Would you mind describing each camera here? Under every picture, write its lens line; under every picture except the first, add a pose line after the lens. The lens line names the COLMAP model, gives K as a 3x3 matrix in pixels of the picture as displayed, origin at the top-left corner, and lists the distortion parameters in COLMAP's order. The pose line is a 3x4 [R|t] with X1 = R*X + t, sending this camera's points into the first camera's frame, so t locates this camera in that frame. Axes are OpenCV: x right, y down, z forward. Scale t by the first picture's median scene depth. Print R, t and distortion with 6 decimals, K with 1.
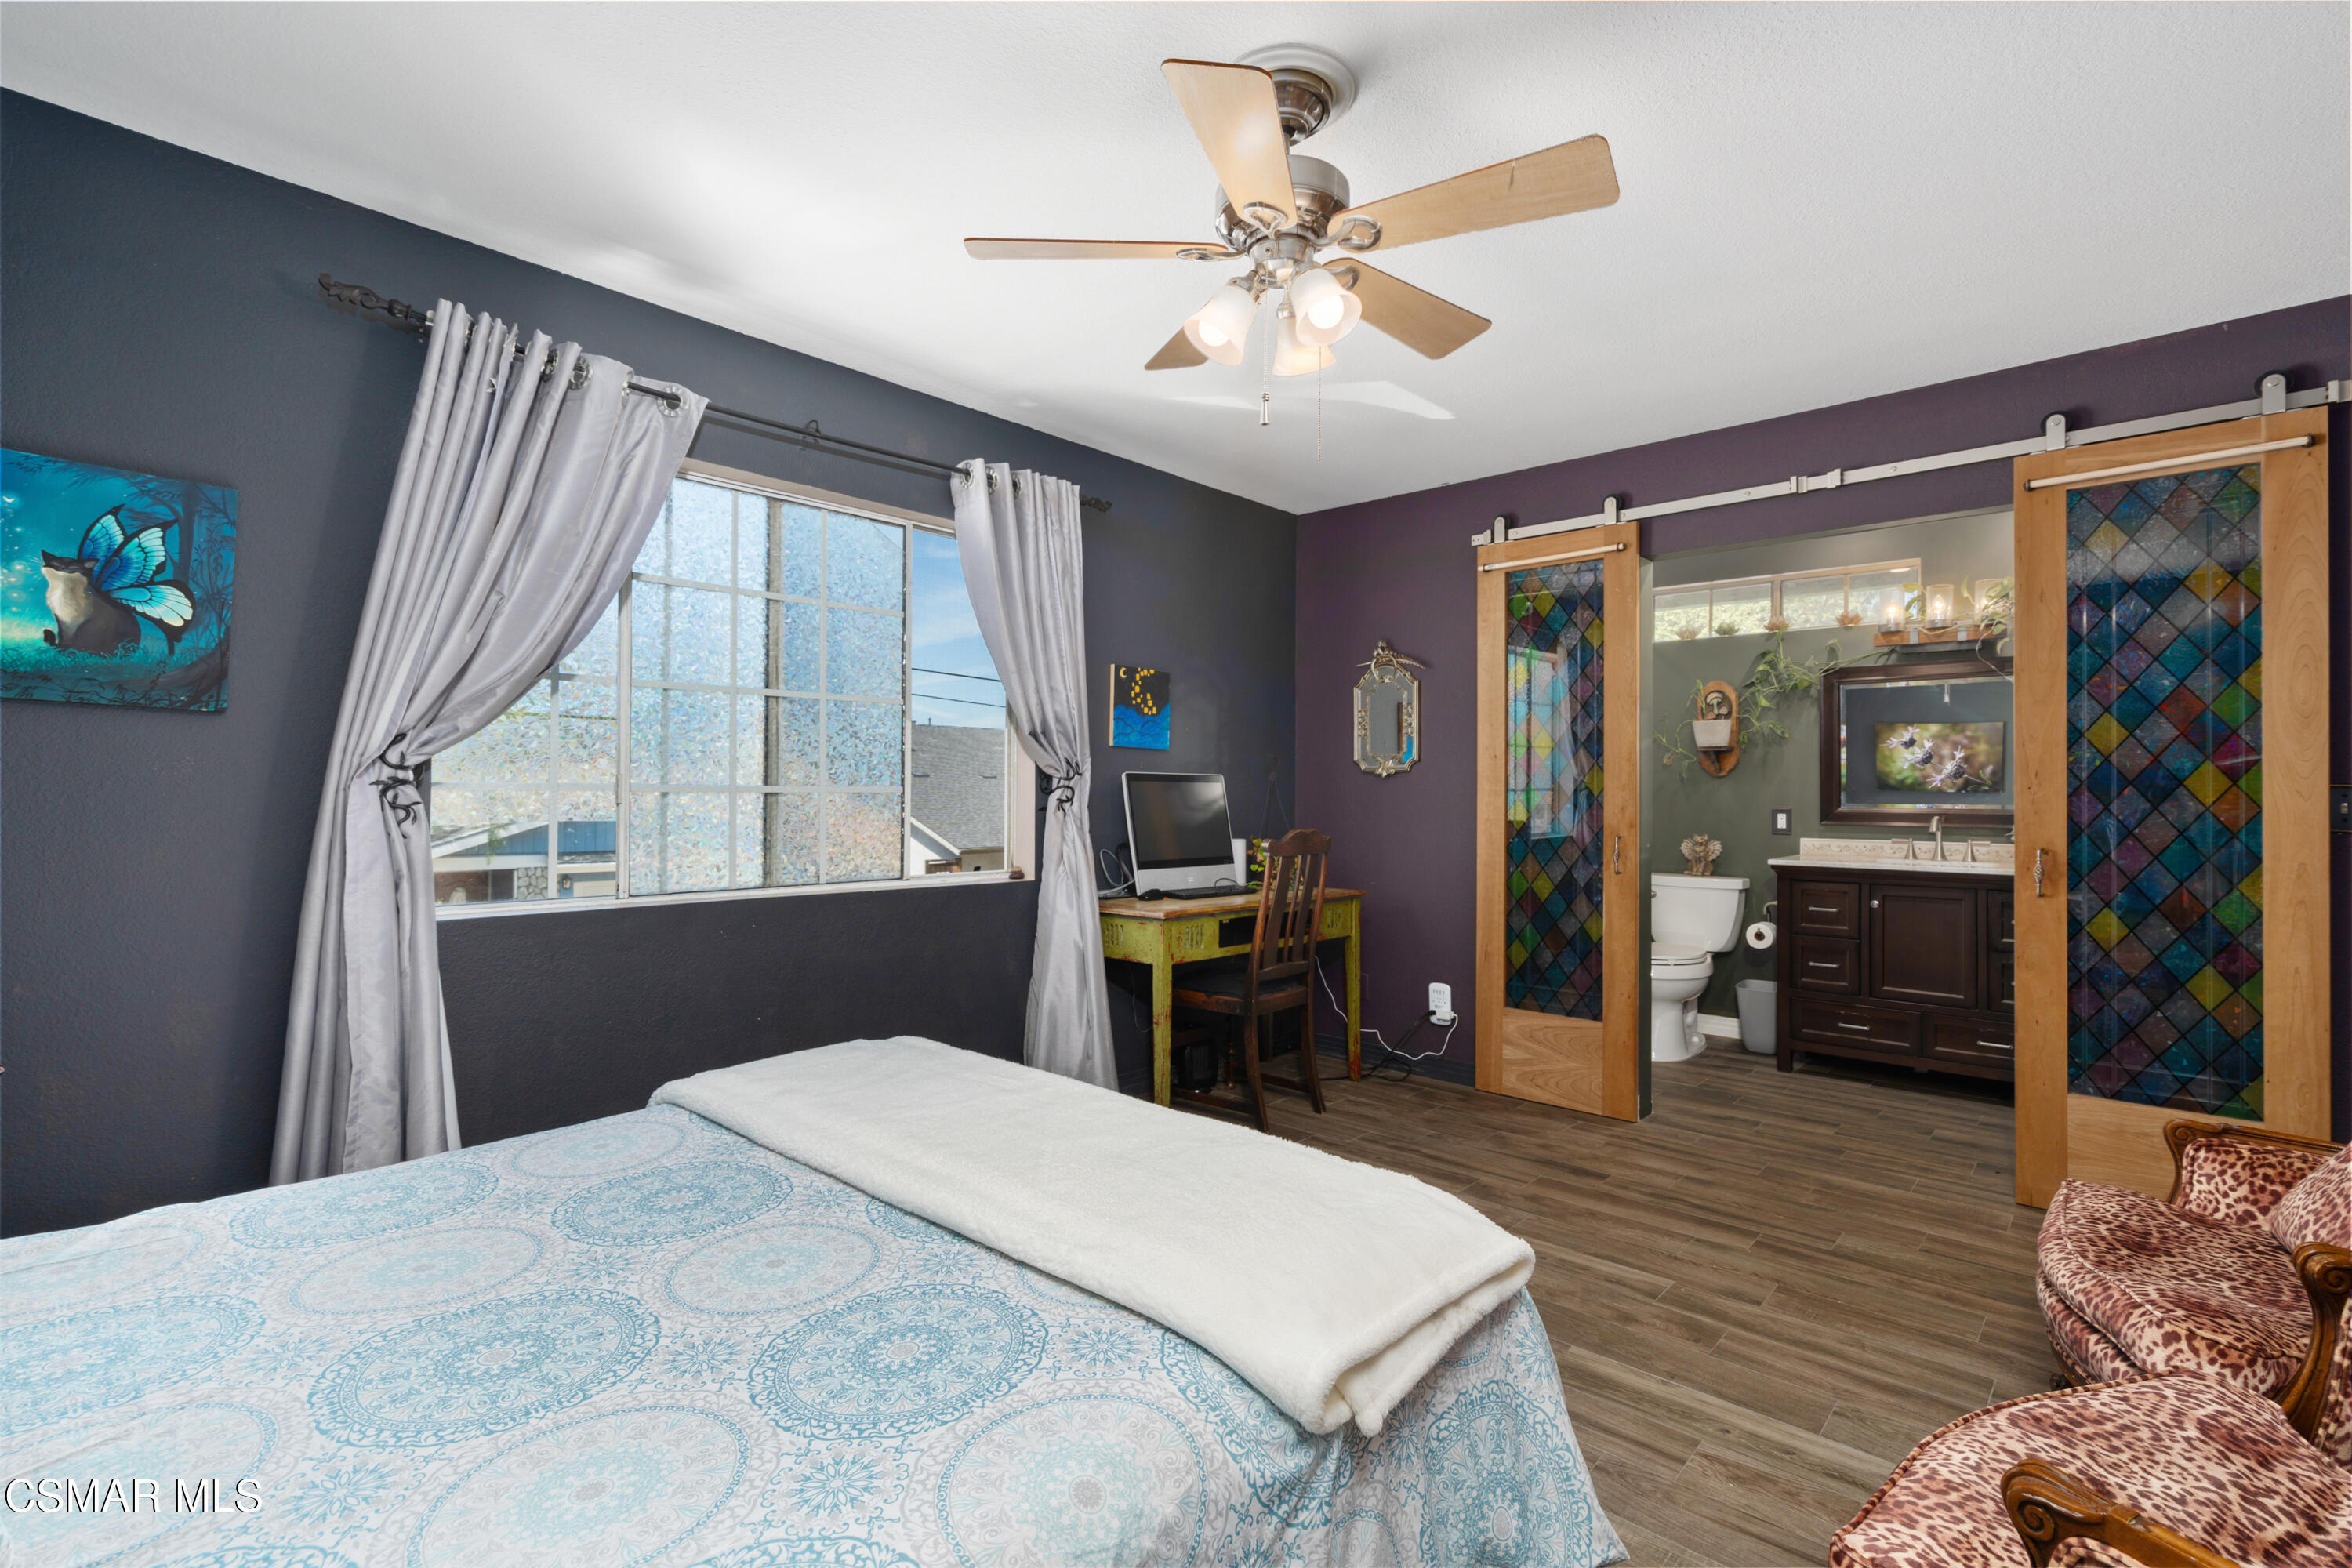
lens RADIAL K [[1072.3, 0, 1174.9], [0, 1072.3, 782.9], [0, 0, 1]] dist [-0.009142, 0.002442]
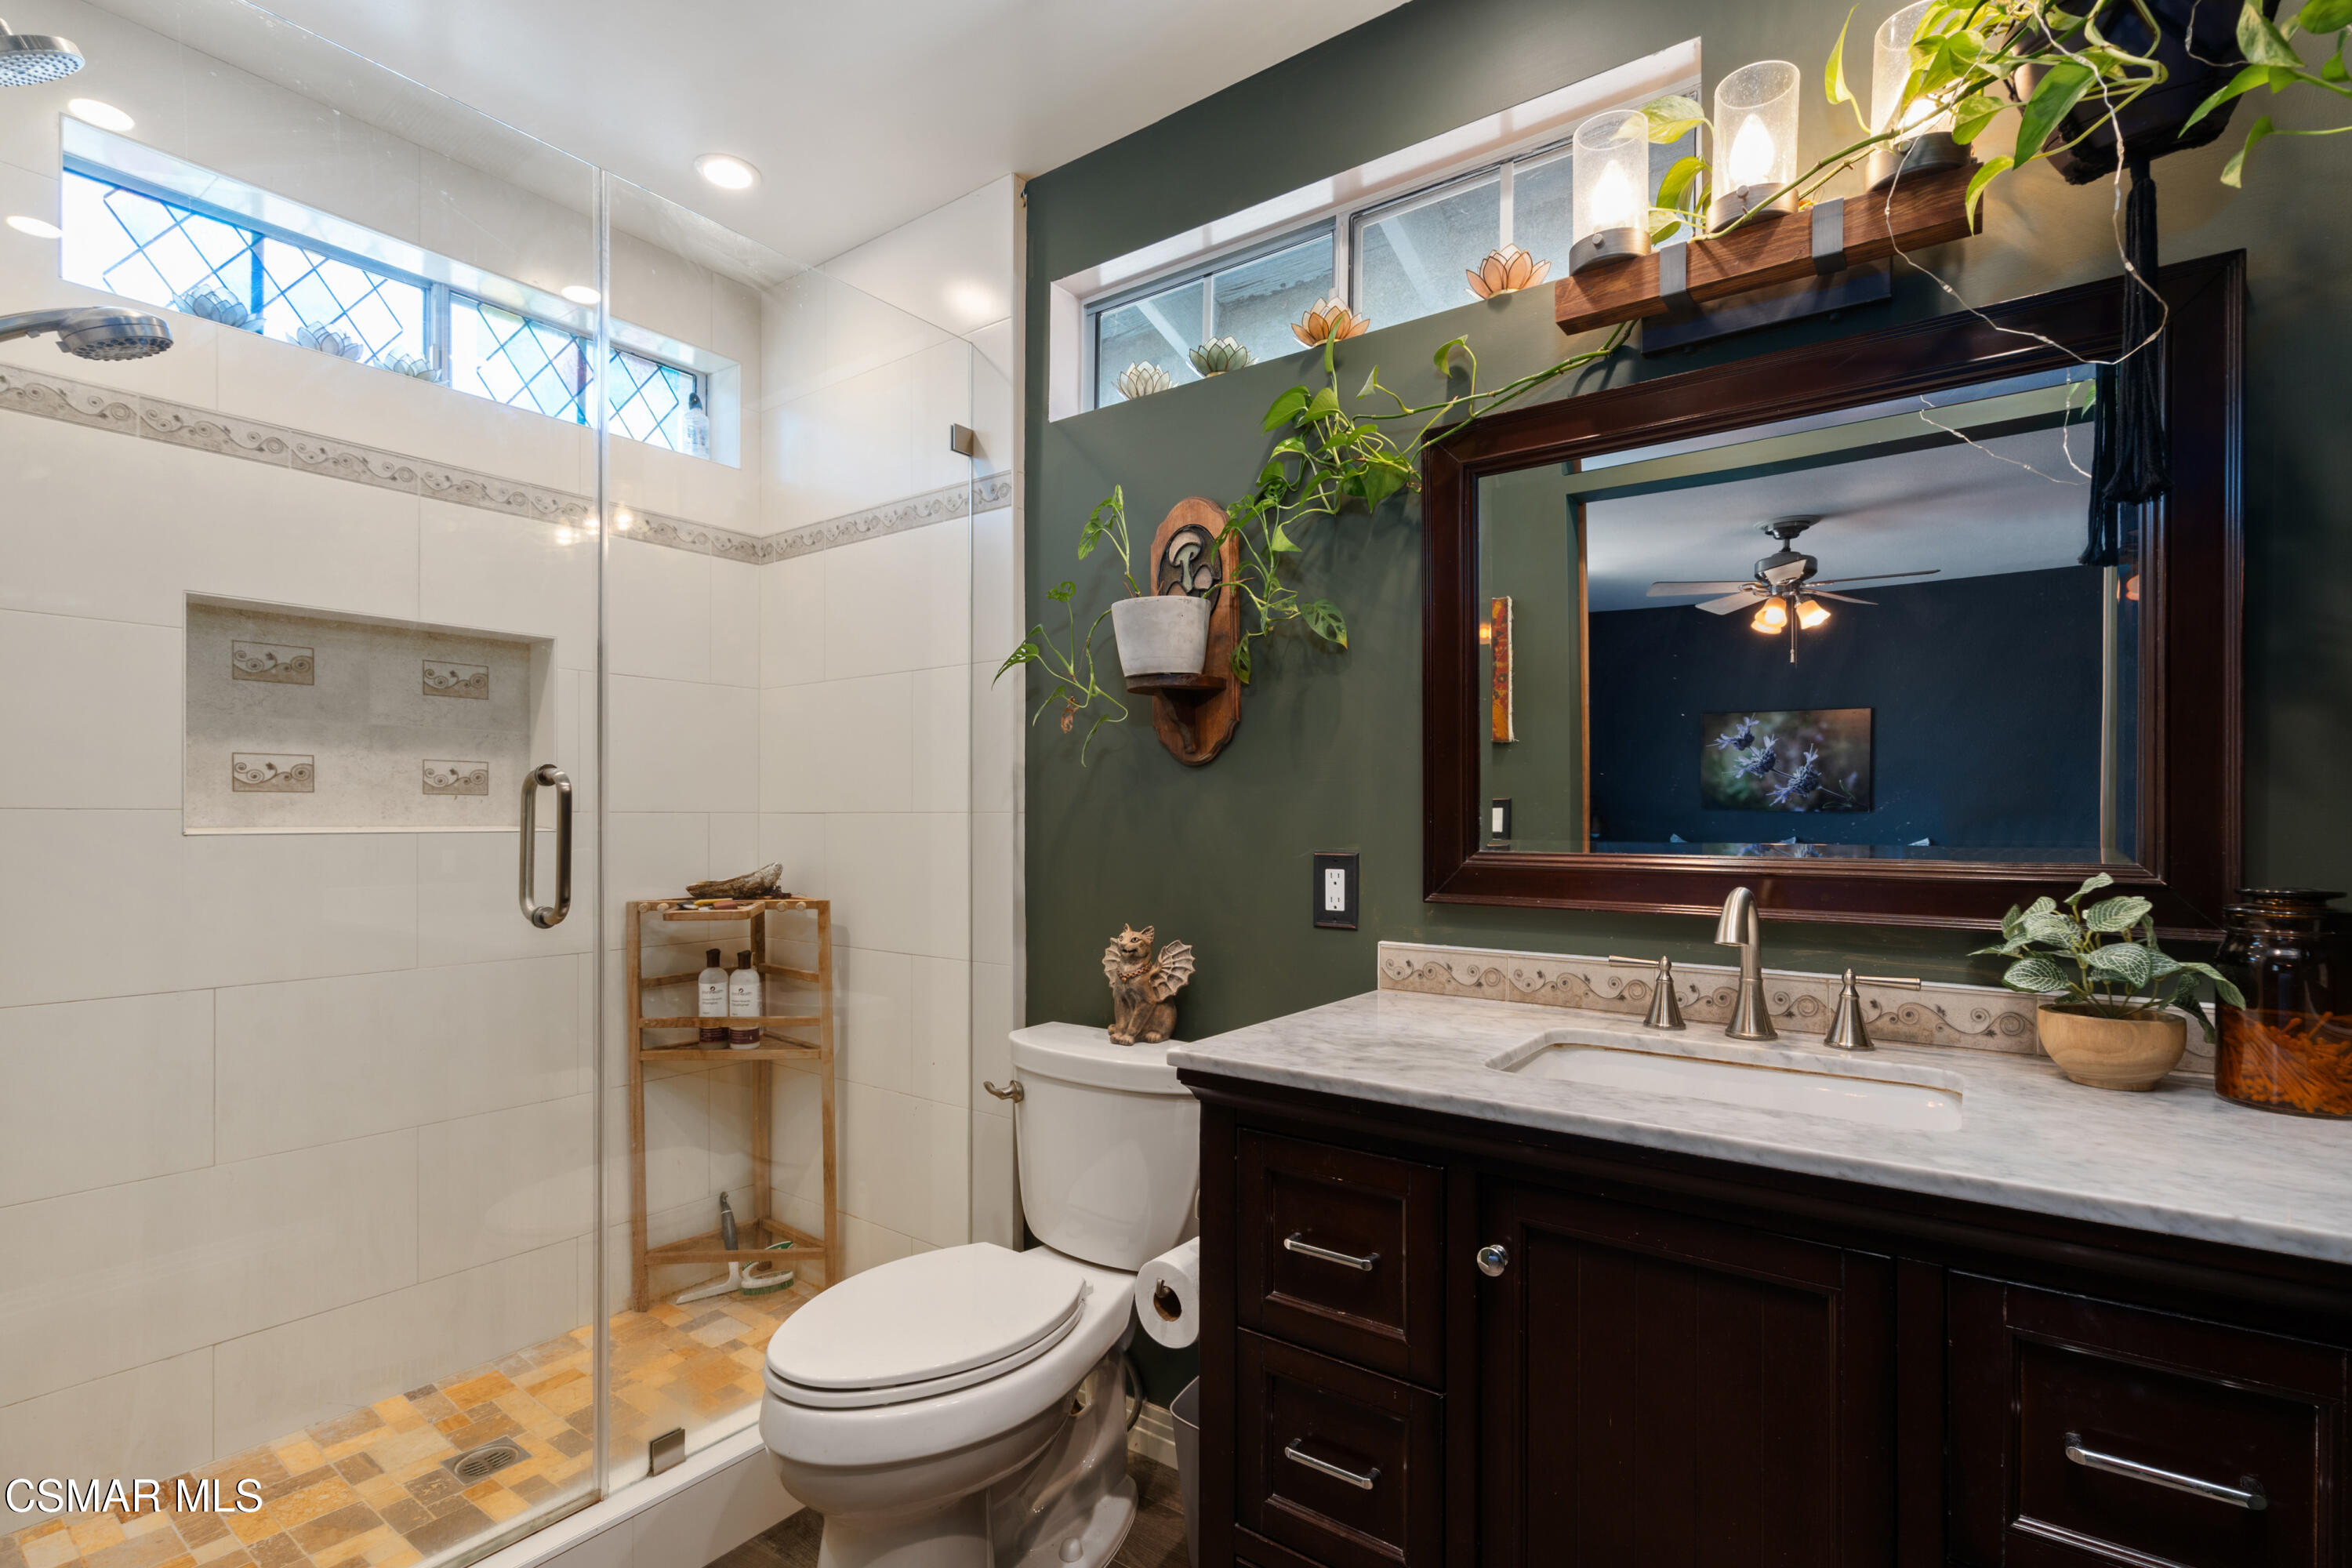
lens RADIAL K [[1072.3, 0, 1214.8], [0, 1072.3, 824.0], [0, 0, 1]] dist [-0.009142, 0.002442]
pose [[0.992071, -0.006705, 0.125499, 0.467673], [0.005099, 0.999901, 0.013116, 0.009594], [-0.125574, -0.012372, 0.992007, 0.639156]]
